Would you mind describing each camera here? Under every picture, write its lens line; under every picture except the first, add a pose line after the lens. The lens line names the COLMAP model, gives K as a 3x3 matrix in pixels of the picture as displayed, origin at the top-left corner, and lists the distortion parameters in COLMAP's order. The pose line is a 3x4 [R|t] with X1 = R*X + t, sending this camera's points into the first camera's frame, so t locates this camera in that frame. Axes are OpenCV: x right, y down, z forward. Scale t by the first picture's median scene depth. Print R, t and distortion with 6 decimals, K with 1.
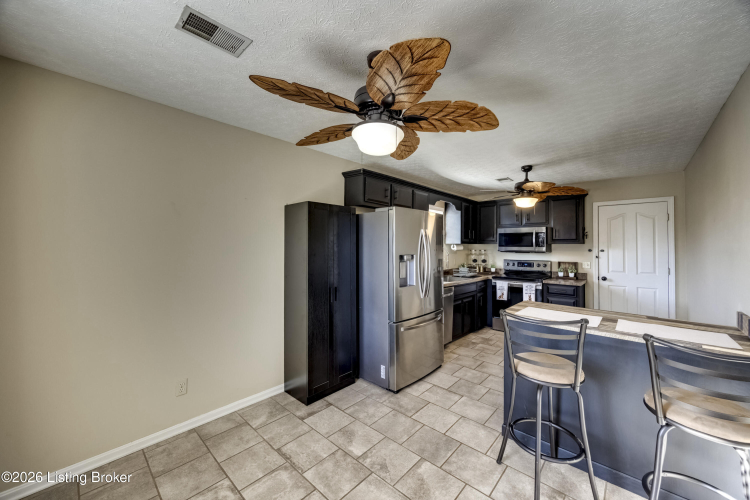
lens RADIAL K [[285.8, 0, 380.2], [0, 285.8, 244.4], [0, 0, 1]] dist [-0.004076, -0.000244]
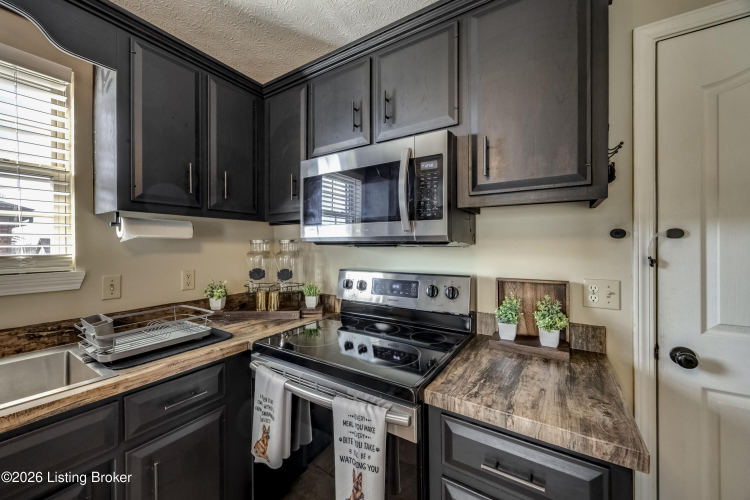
lens RADIAL K [[285.8, 0, 381.0], [0, 285.8, 247.6], [0, 0, 1]] dist [-0.004076, -0.000244]
pose [[0.983277, -0.007258, 0.181971, 0.486603], [0.004590, 0.999876, 0.015077, 0.027849], [-0.182058, -0.013990, 0.983188, 0.786650]]
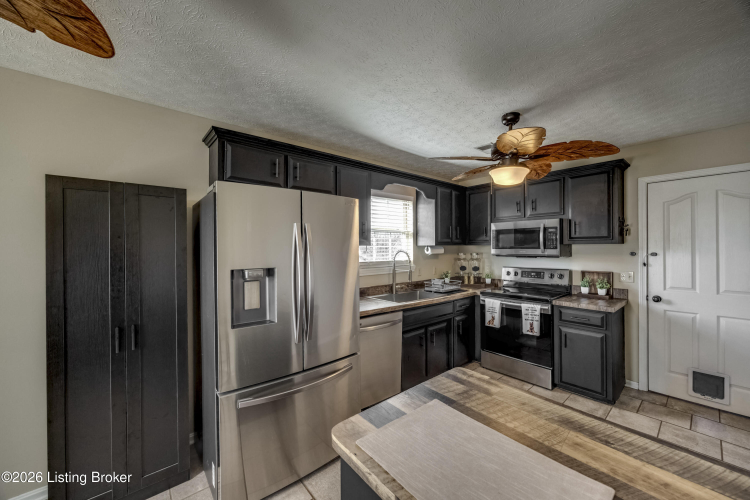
lens RADIAL K [[285.8, 0, 377.5], [0, 285.8, 251.1], [0, 0, 1]] dist [-0.004076, -0.000244]
pose [[0.991998, -0.010285, -0.125838, 0.245389], [0.012639, 0.999759, 0.017925, -0.003557], [0.125623, -0.019372, 0.991889, 0.292566]]
